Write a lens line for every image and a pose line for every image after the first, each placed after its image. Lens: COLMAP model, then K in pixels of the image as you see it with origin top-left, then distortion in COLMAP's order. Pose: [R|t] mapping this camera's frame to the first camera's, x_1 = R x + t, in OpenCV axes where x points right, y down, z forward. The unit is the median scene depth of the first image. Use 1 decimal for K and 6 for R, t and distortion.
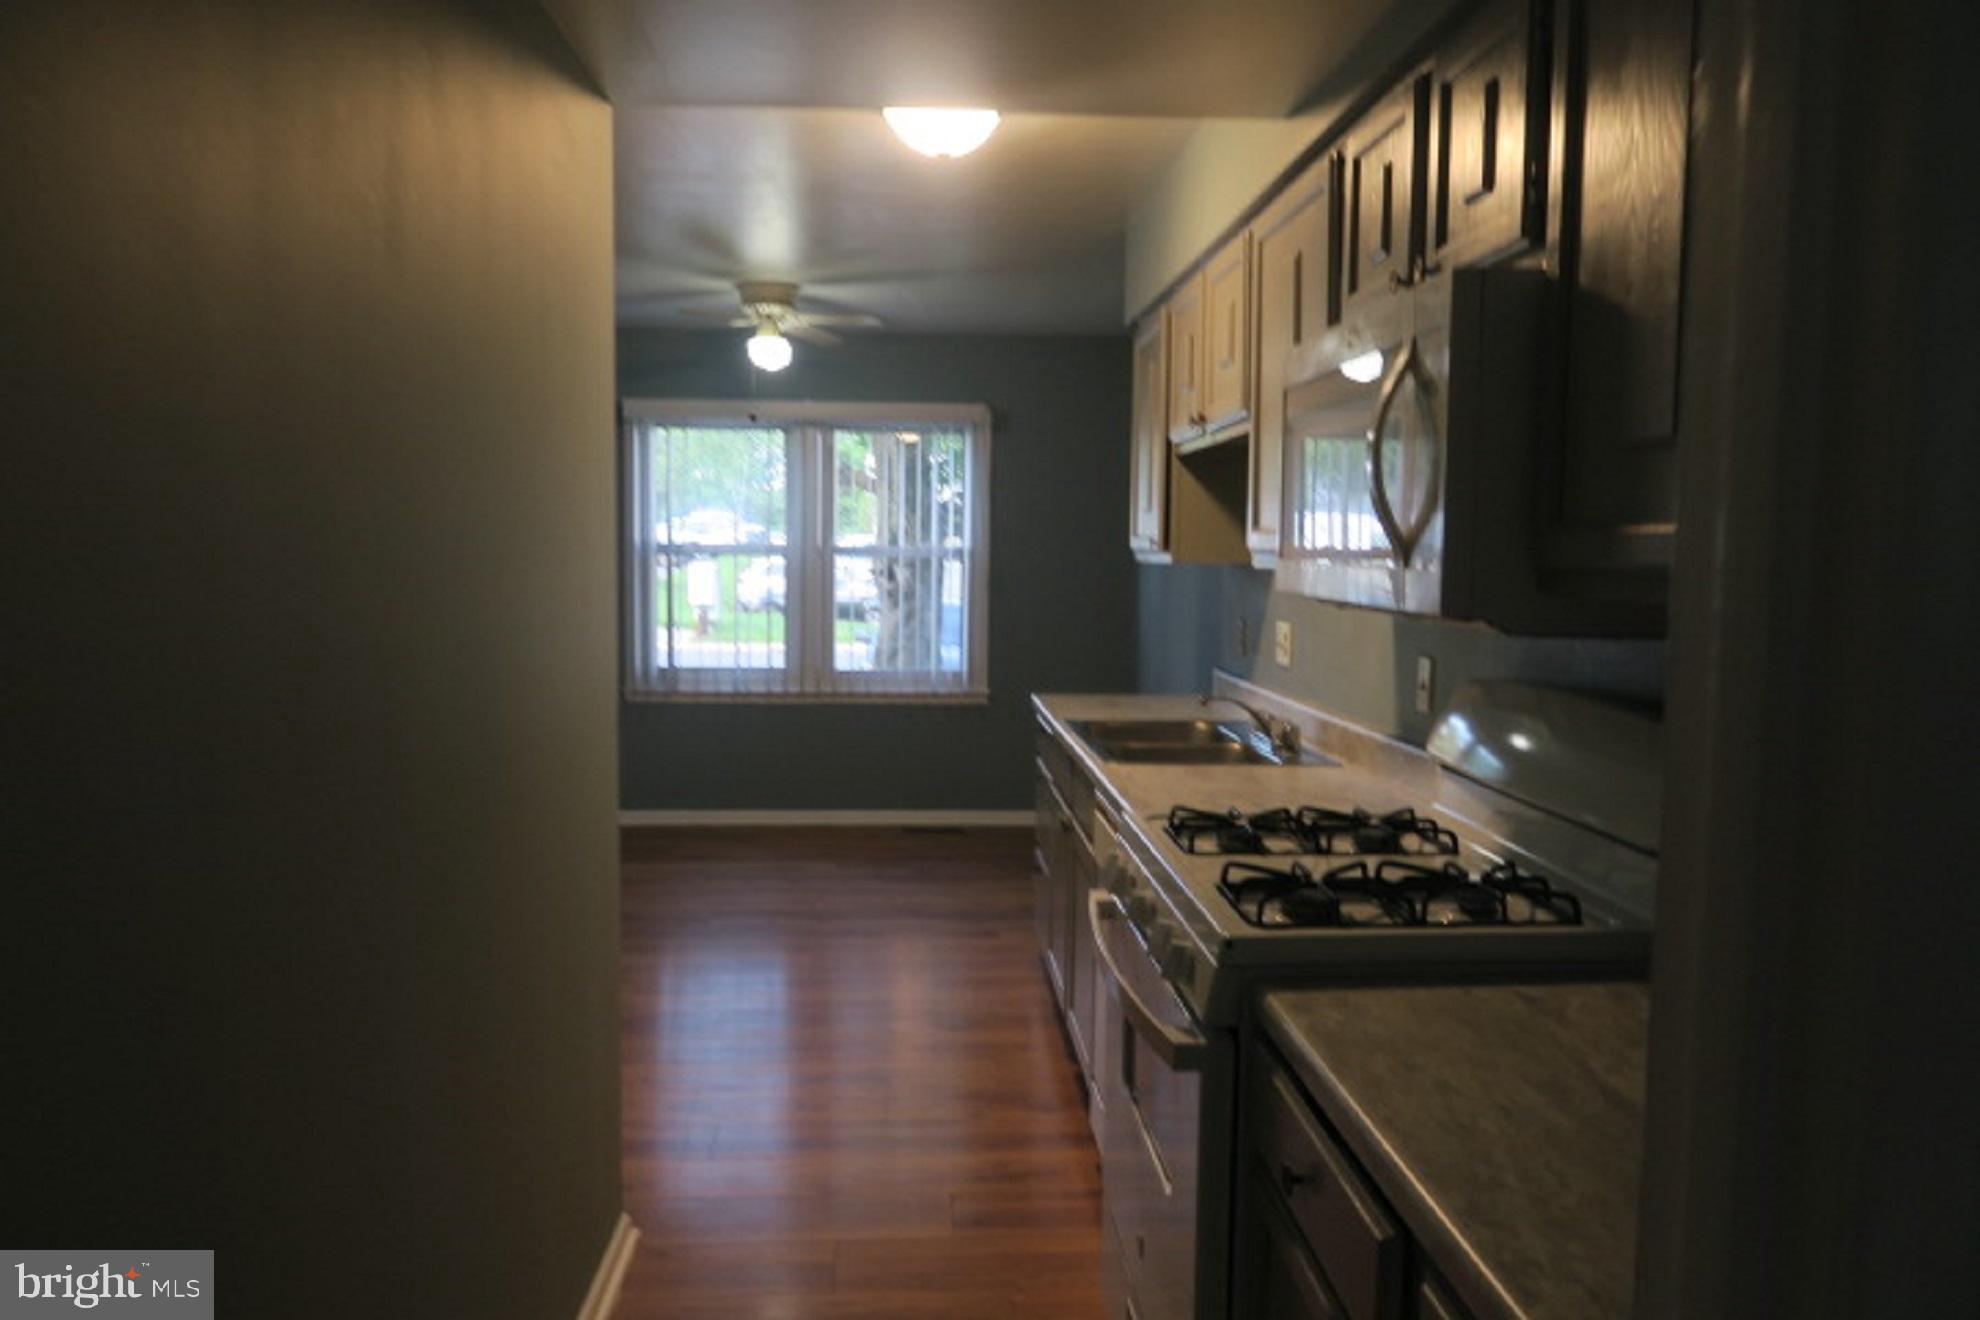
lens RADIAL K [[1378.5, 0, 977.0], [0, 1378.5, 662.4], [0, 0, 1]] dist [-0.005924, 0.008072]
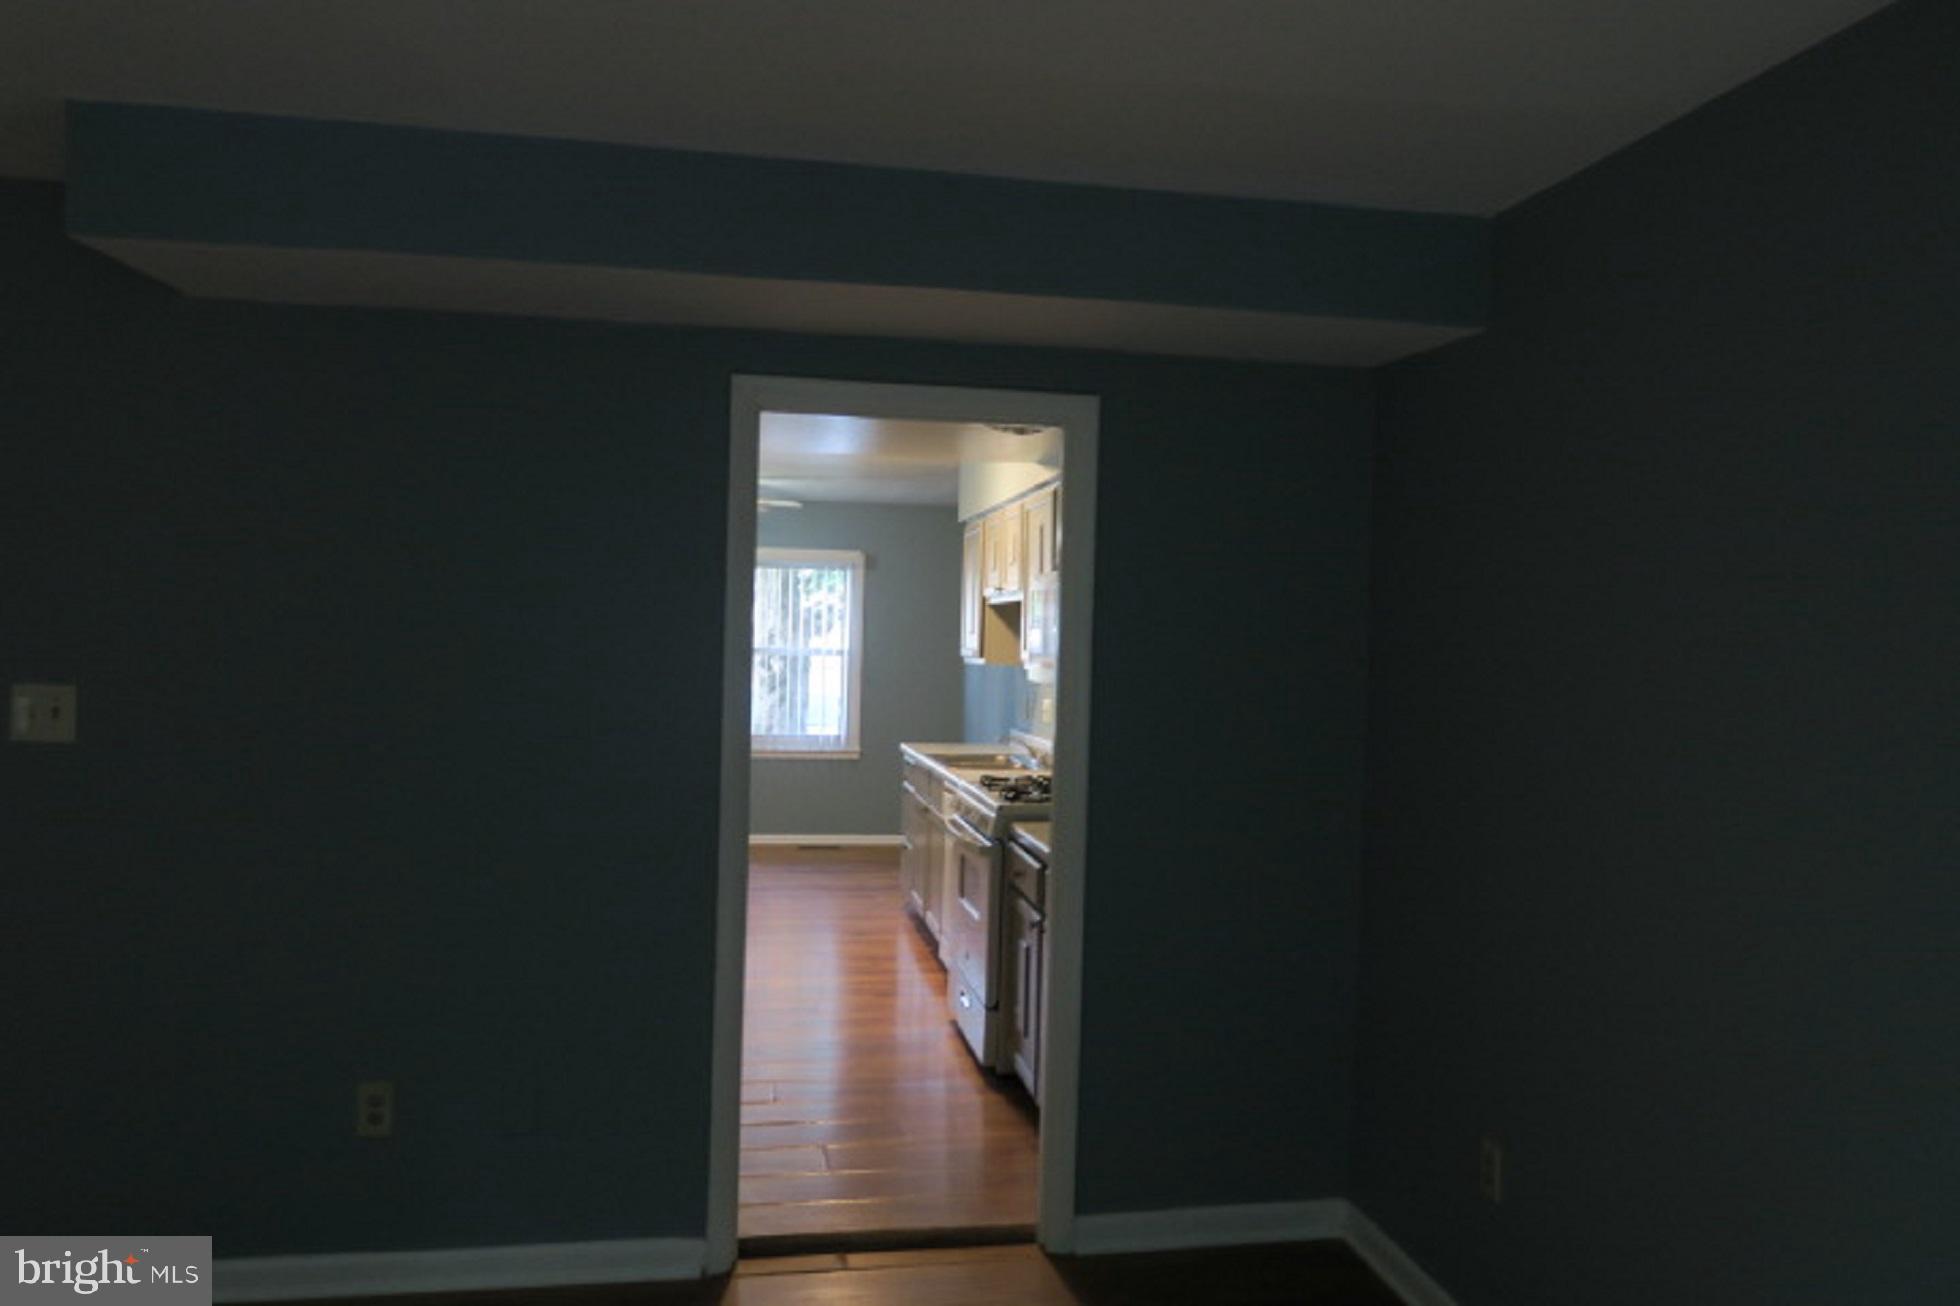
lens RADIAL K [[1364.6, 0, 969.2], [0, 1364.6, 645.7], [0, 0, 1]] dist [-0.005924, 0.008072]
pose [[0.992455, 0.015413, 0.121639, -0.078488], [-0.005893, 0.996917, -0.078237, 0.035099], [-0.122470, 0.076929, 0.989486, -0.625653]]
